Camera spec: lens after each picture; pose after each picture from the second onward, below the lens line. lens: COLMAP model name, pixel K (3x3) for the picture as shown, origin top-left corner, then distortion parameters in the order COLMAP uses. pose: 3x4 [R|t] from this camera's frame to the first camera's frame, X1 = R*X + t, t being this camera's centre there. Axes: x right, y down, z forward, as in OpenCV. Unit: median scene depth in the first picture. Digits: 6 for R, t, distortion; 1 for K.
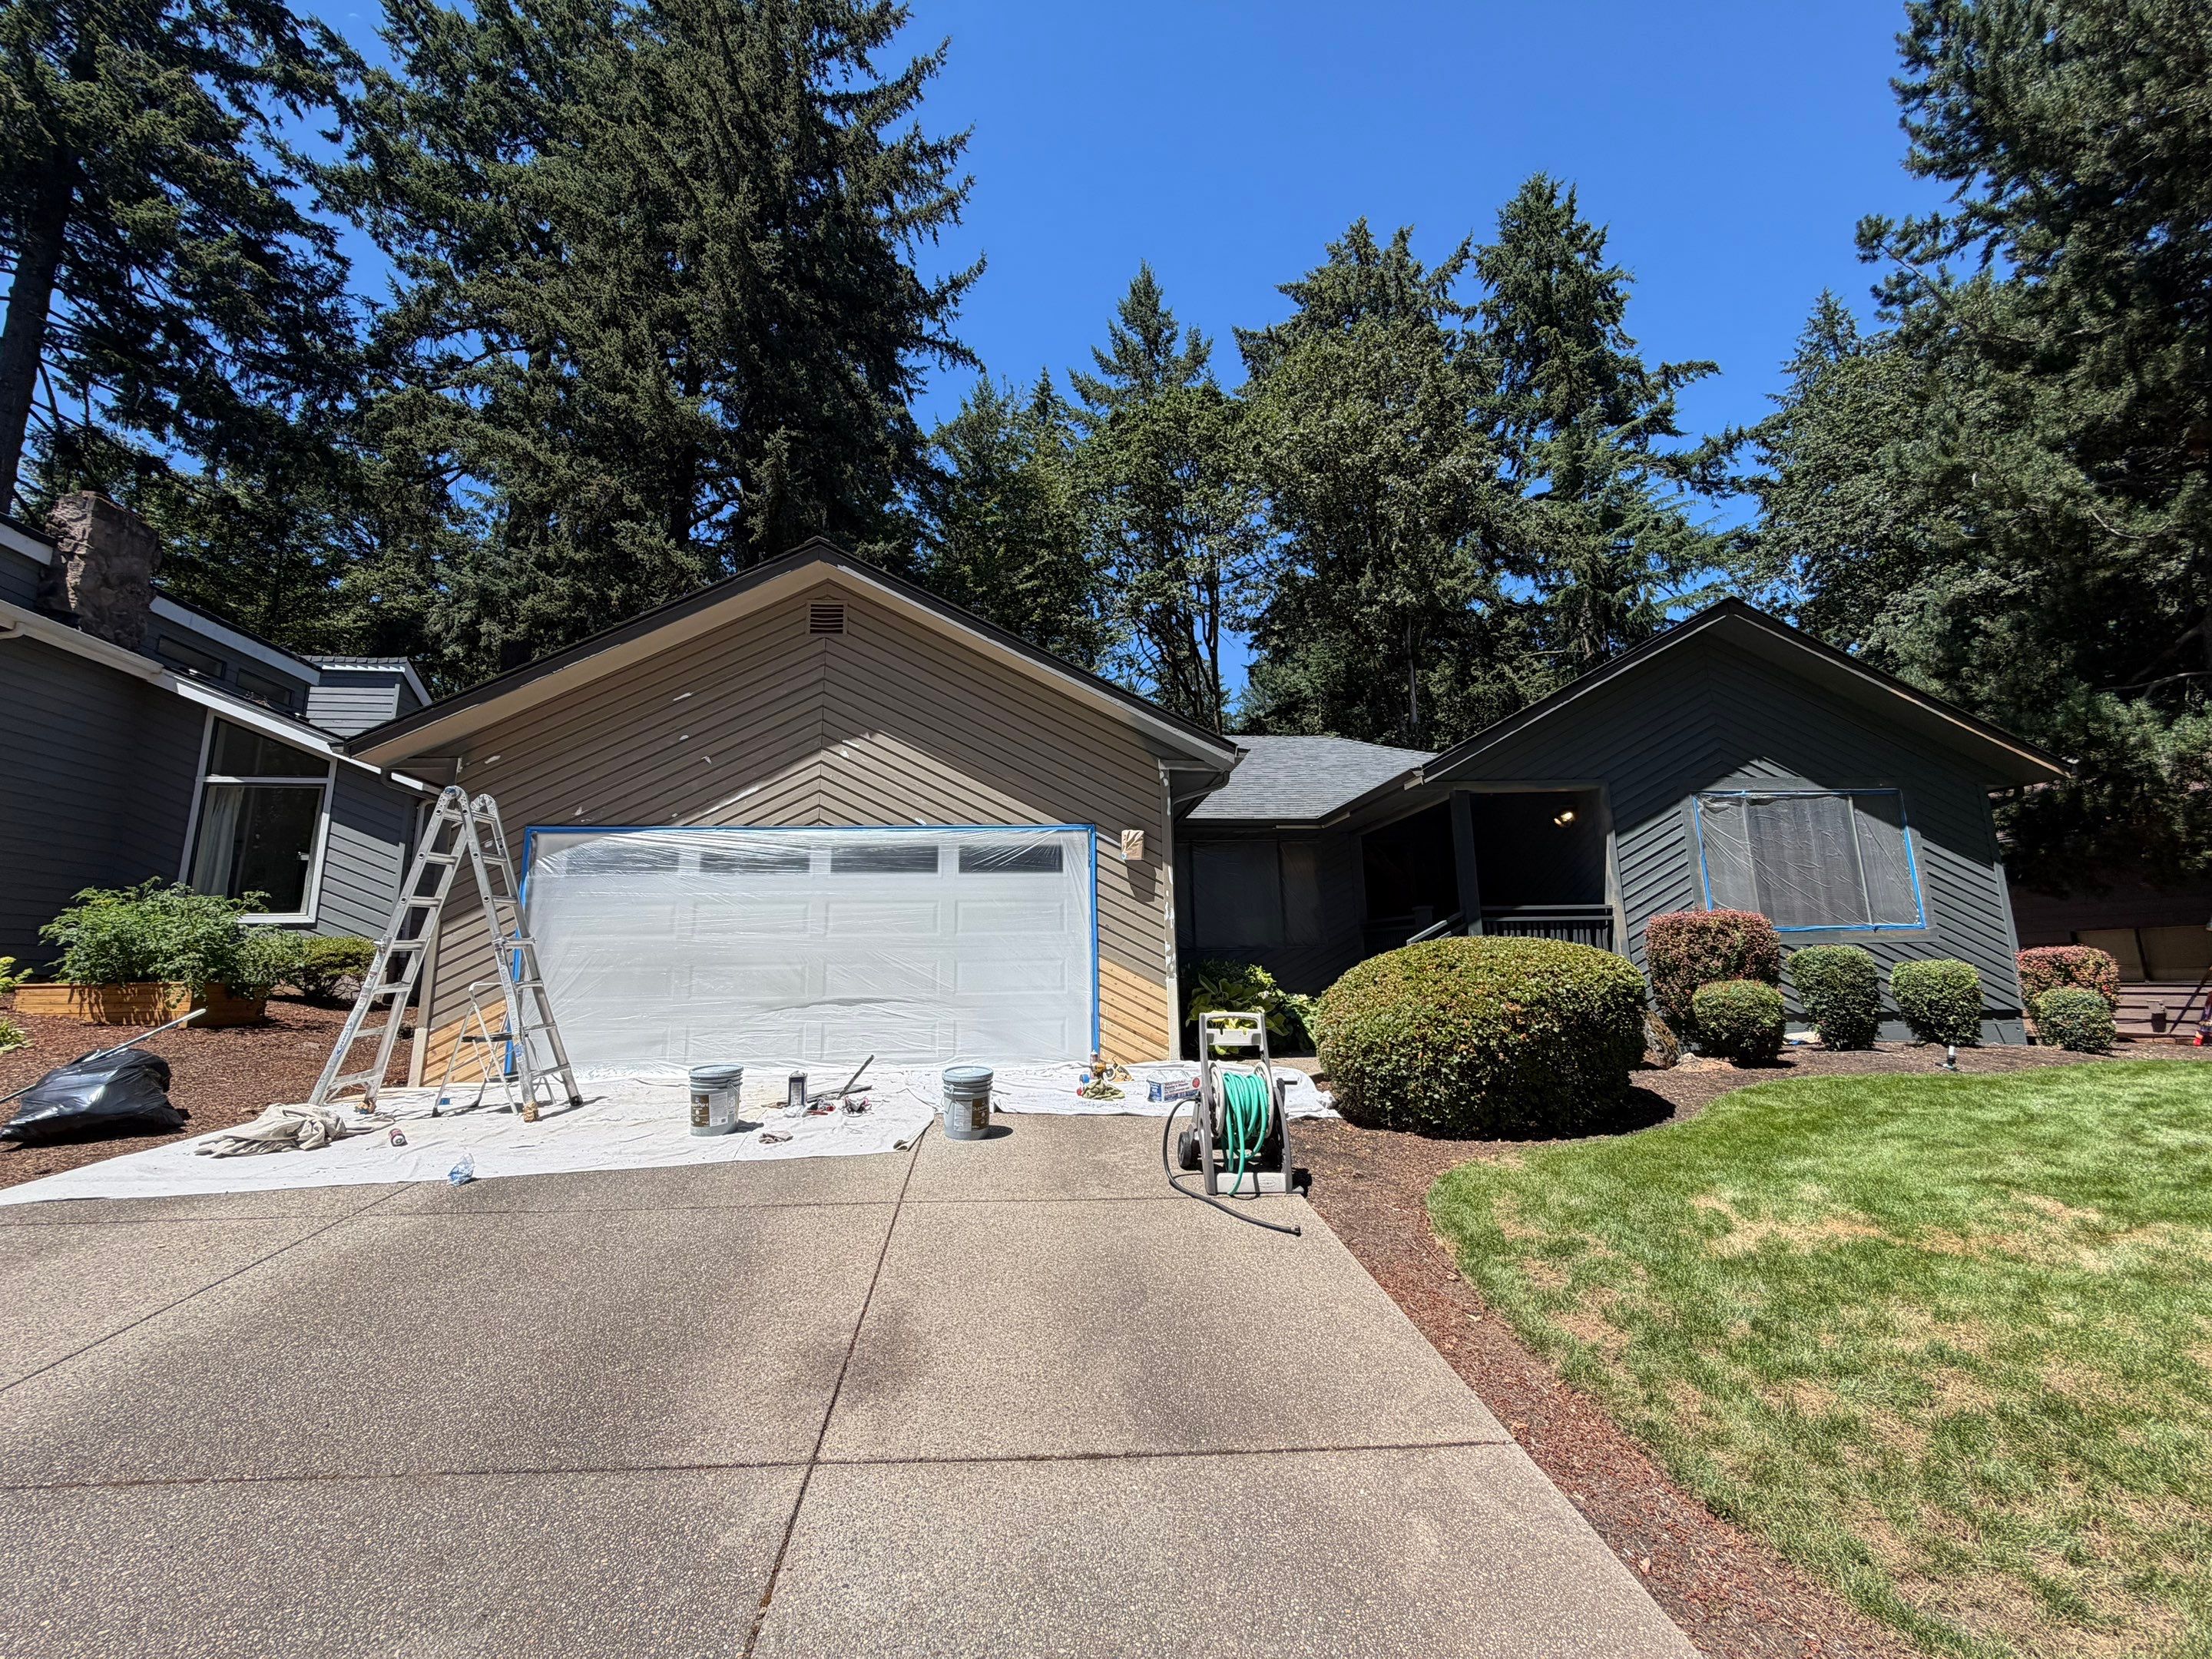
lens RADIAL K [[876.6, 0, 1104.1], [0, 876.6, 827.3], [0, 0, 1]] dist [-0.002160, -0.000123]
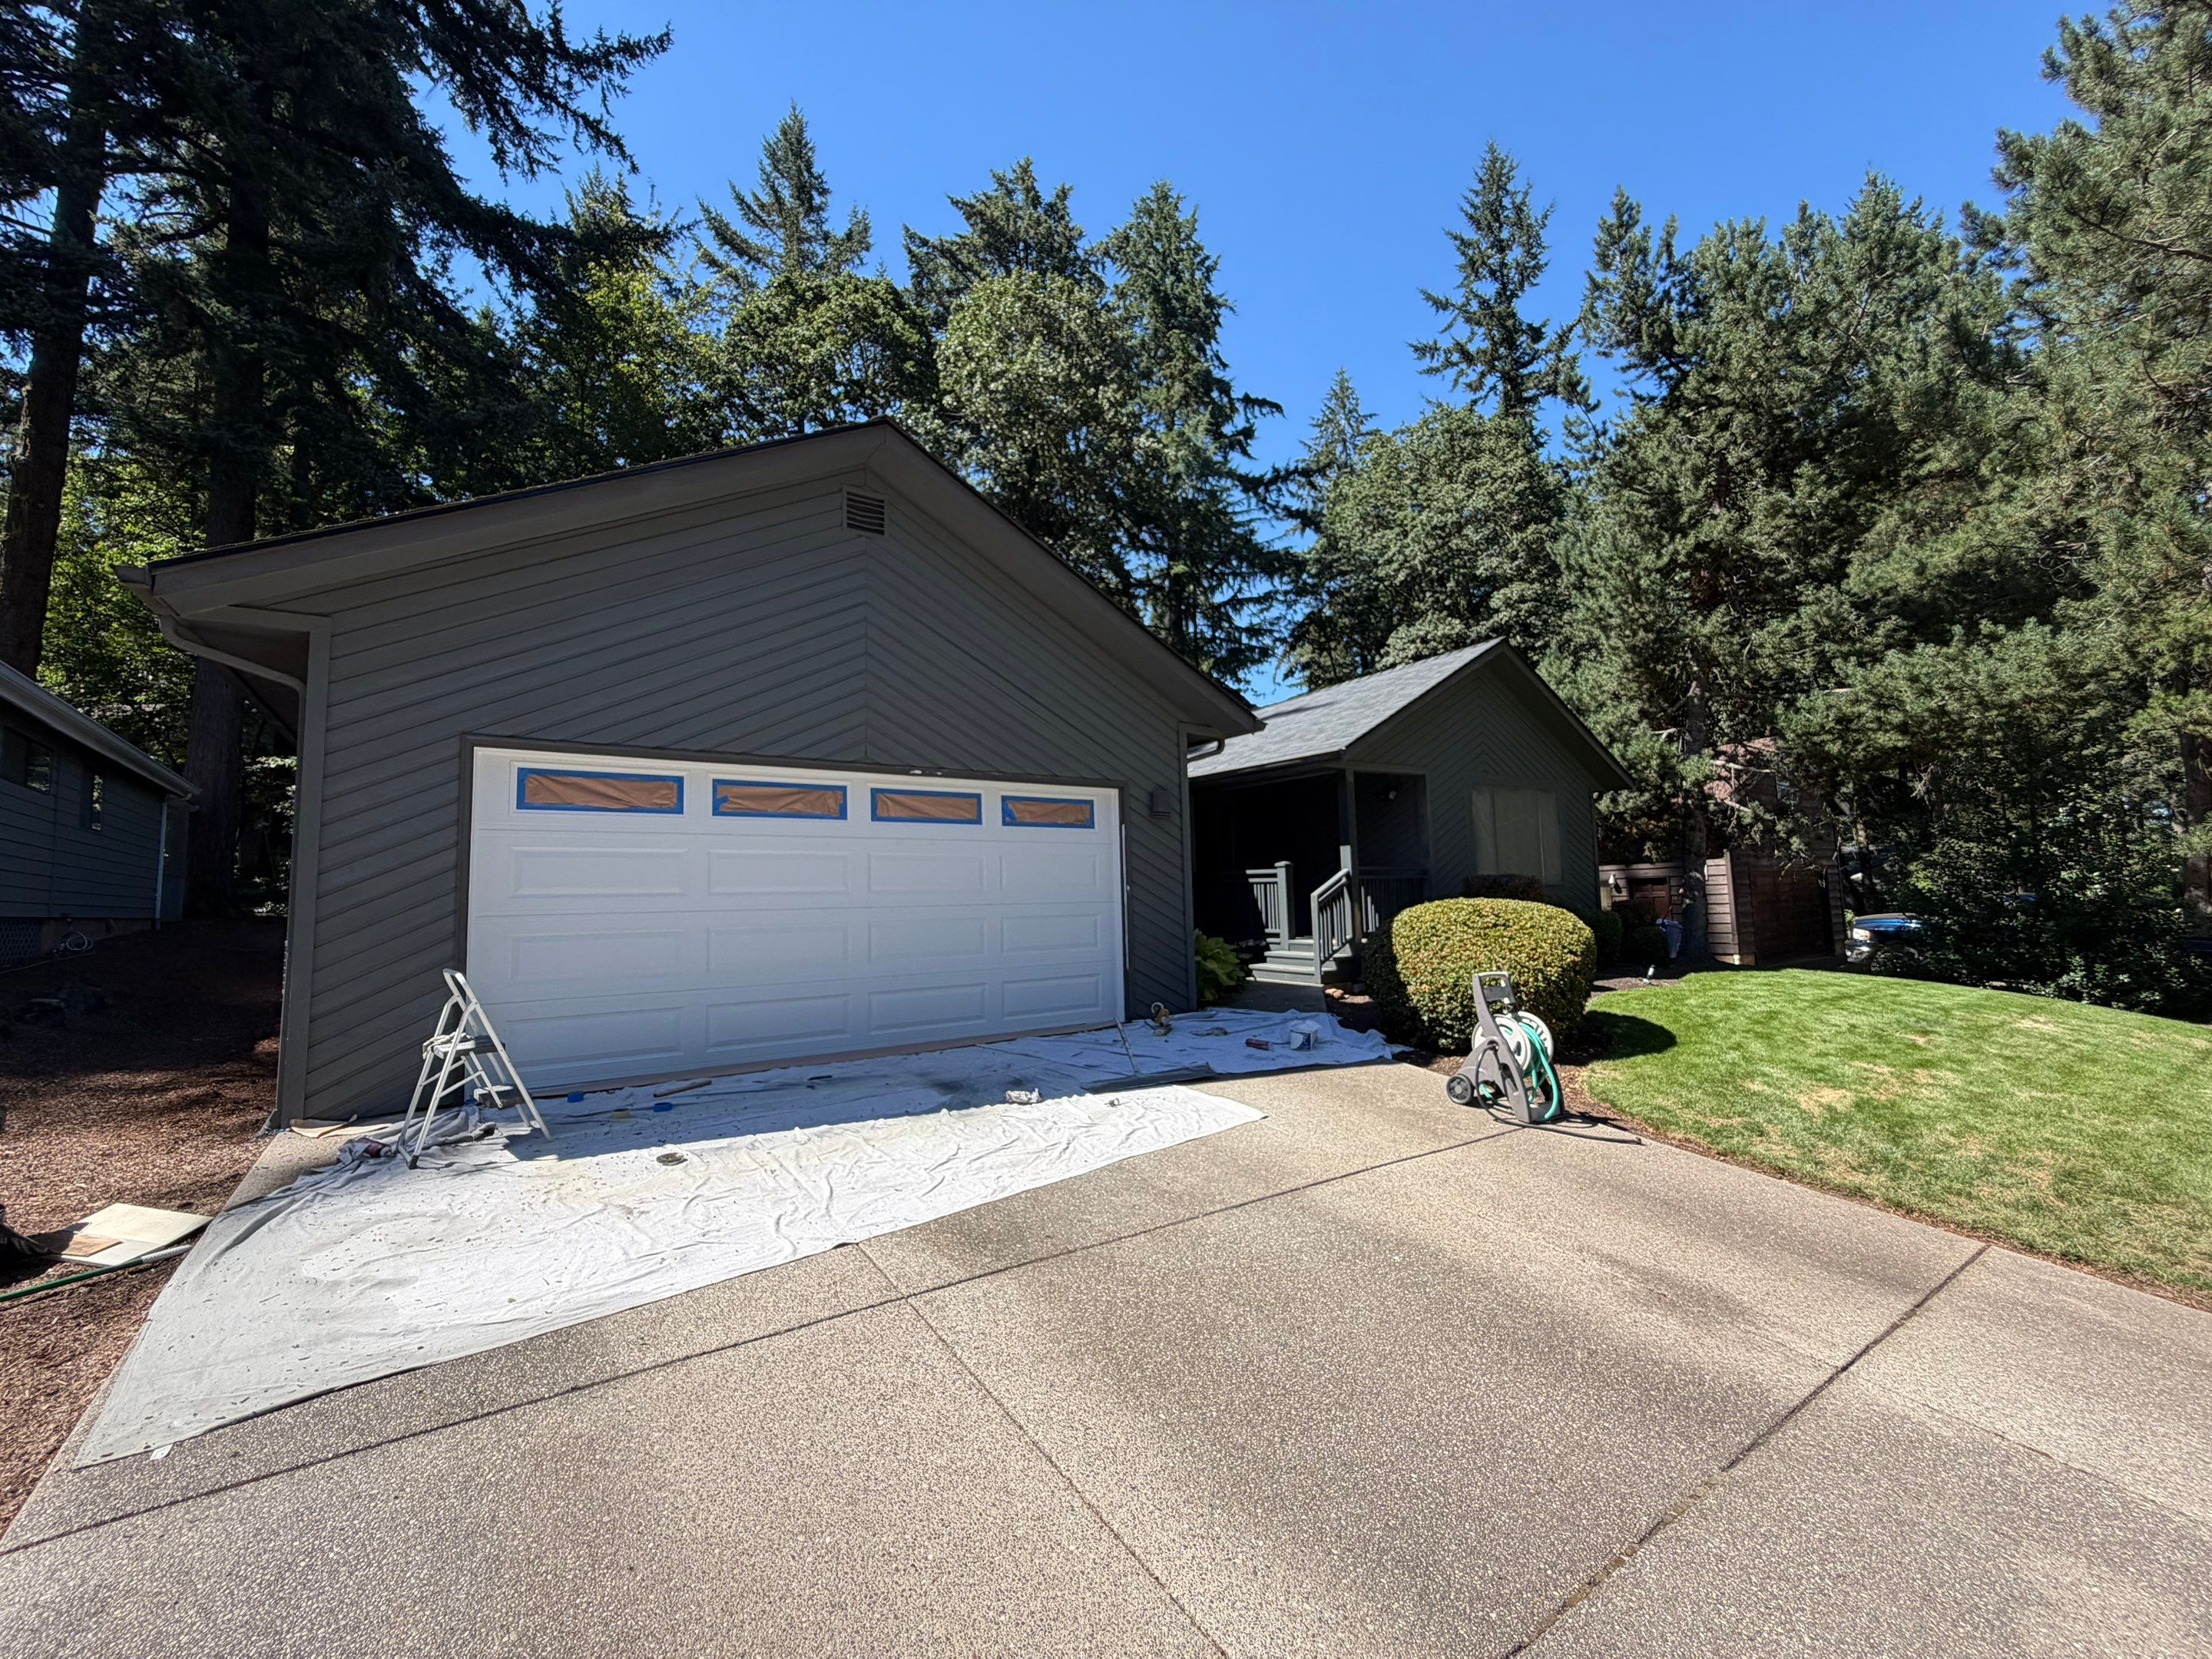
lens RADIAL K [[876.6, 0, 1104.1], [0, 876.6, 827.3], [0, 0, 1]] dist [-0.002160, -0.000123]
pose [[0.863957, 0.036968, 0.502206, -0.169784], [-0.076572, 0.995349, 0.058461, -0.002928], [-0.497709, -0.088963, 0.862769, 0.046751]]
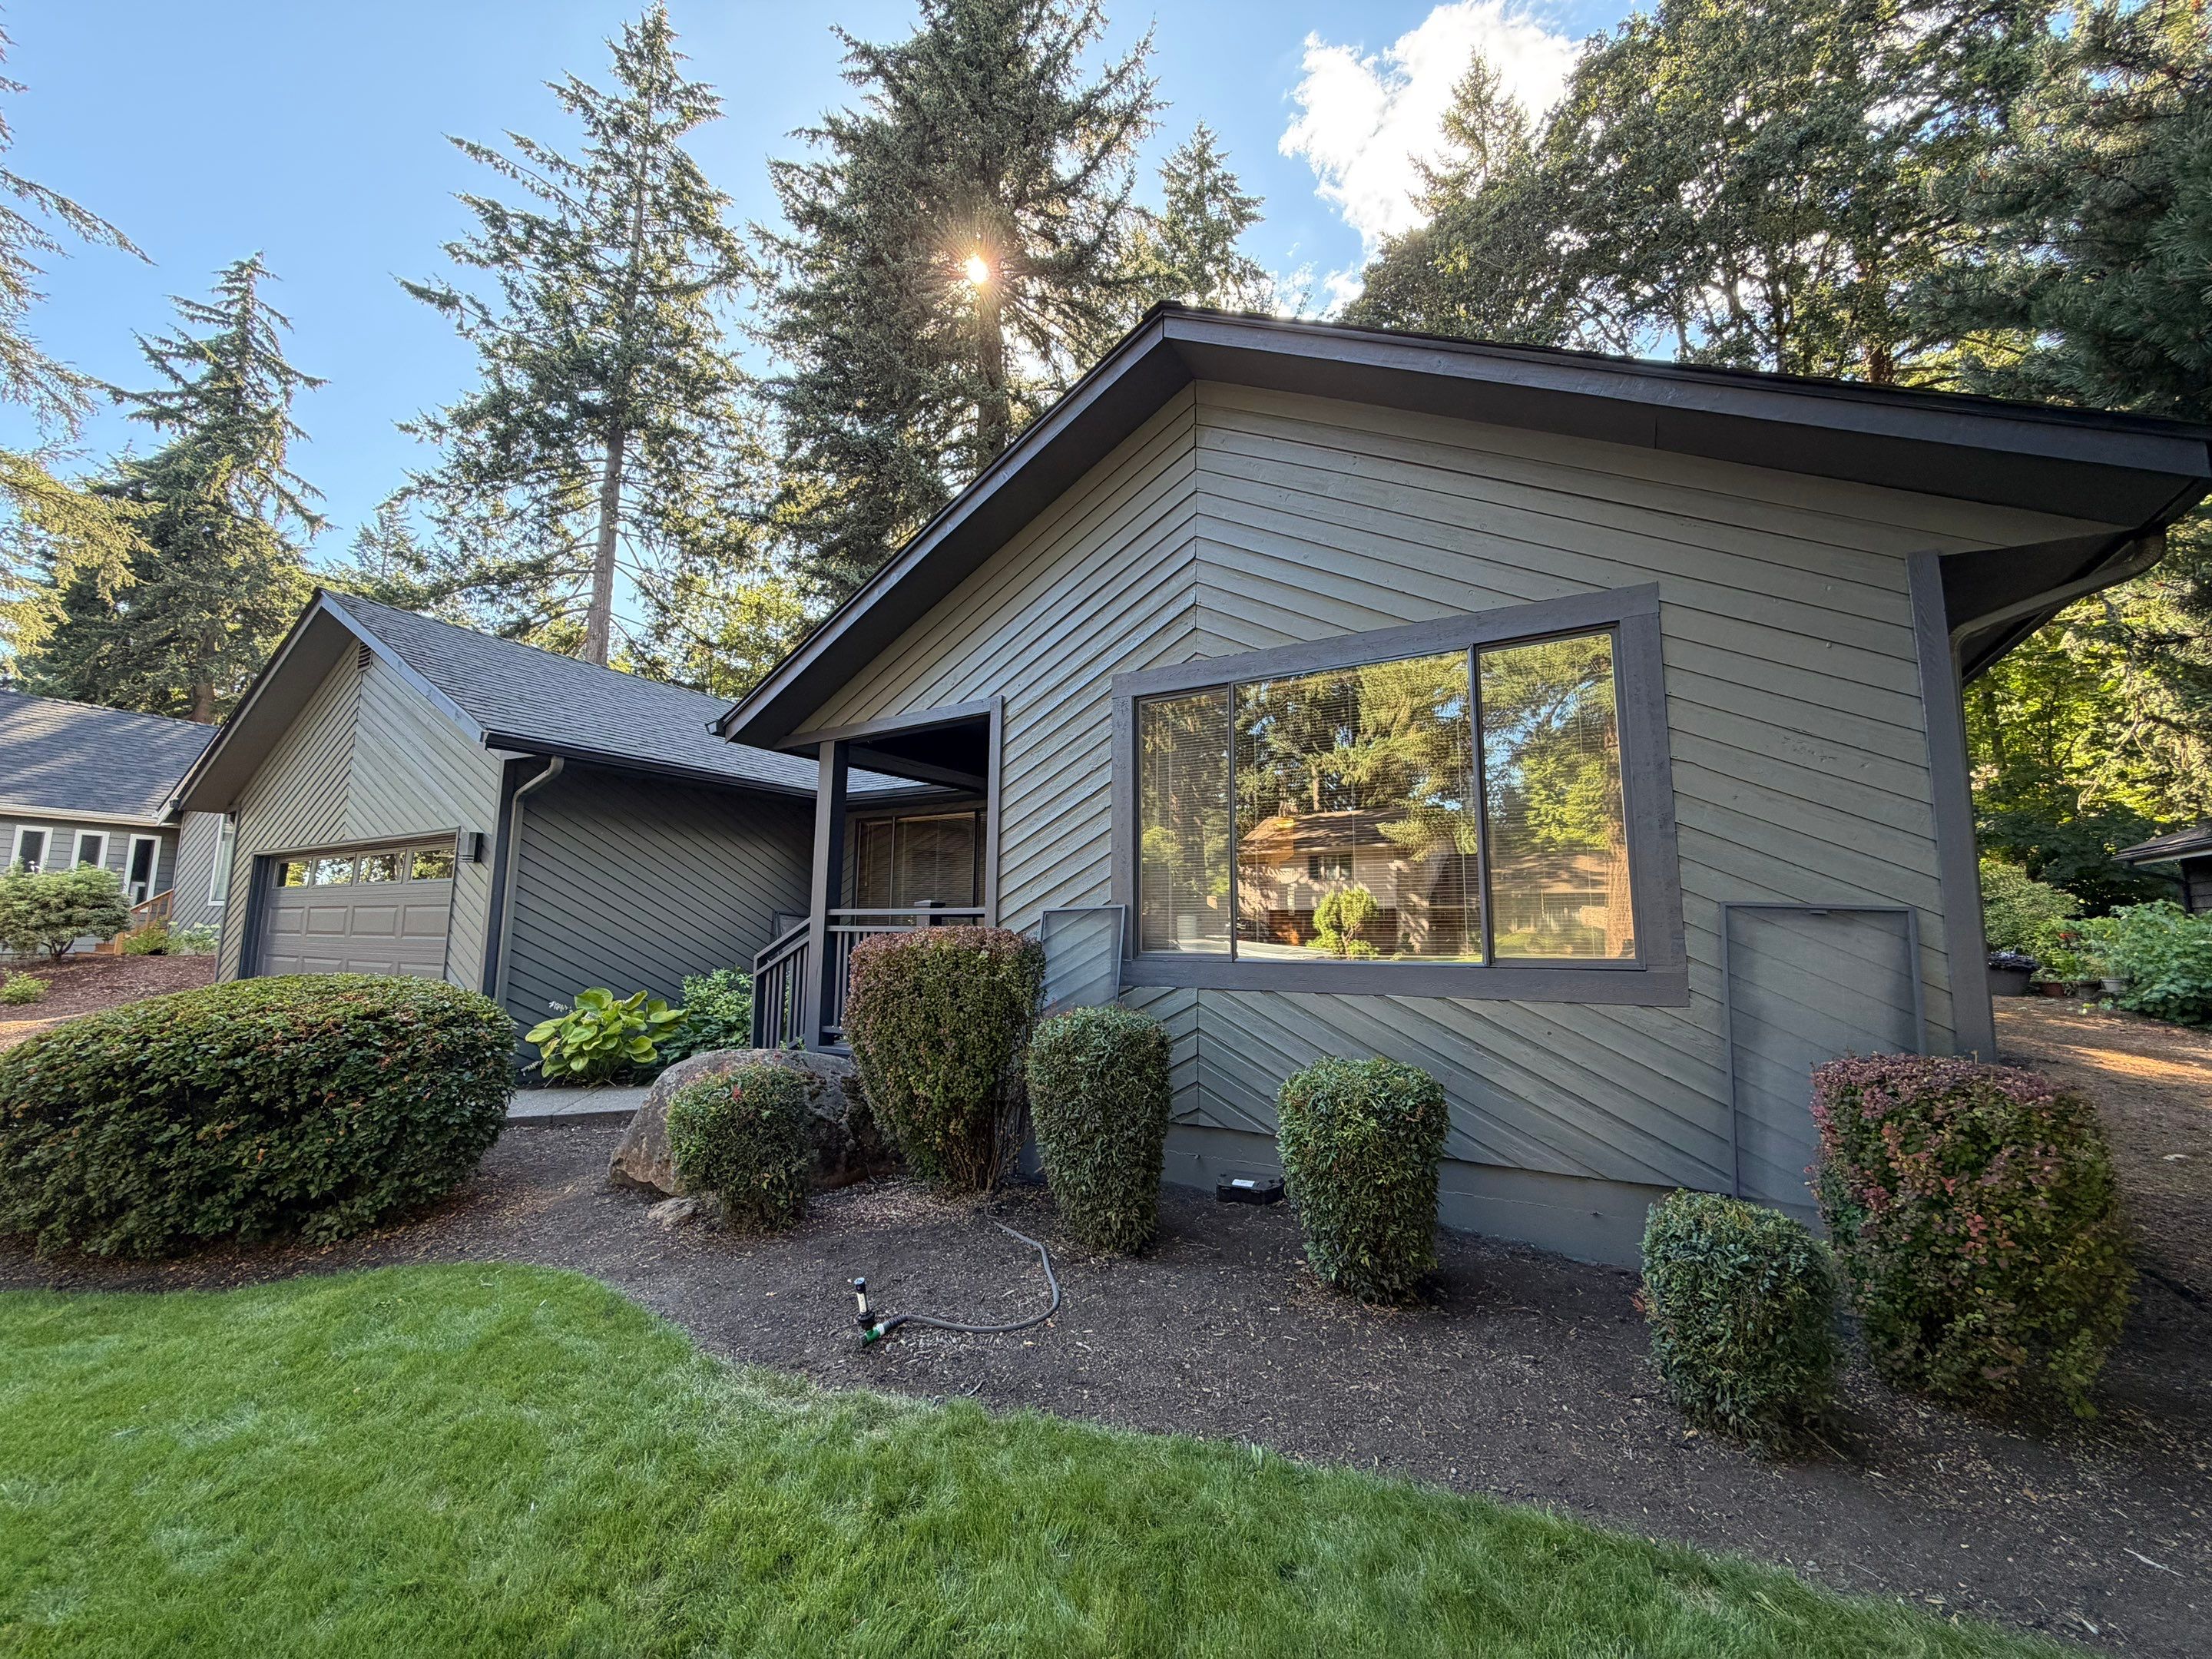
lens RADIAL K [[872.9, 0, 1096.6], [0, 872.9, 818.1], [0, 0, 1]] dist [-0.000731, 0.000167]
pose [[0.809469, -0.049222, -0.585095, 0.334615], [0.078264, 0.996633, 0.024434, 0.006056], [0.581923, -0.065571, 0.810596, 0.191182]]
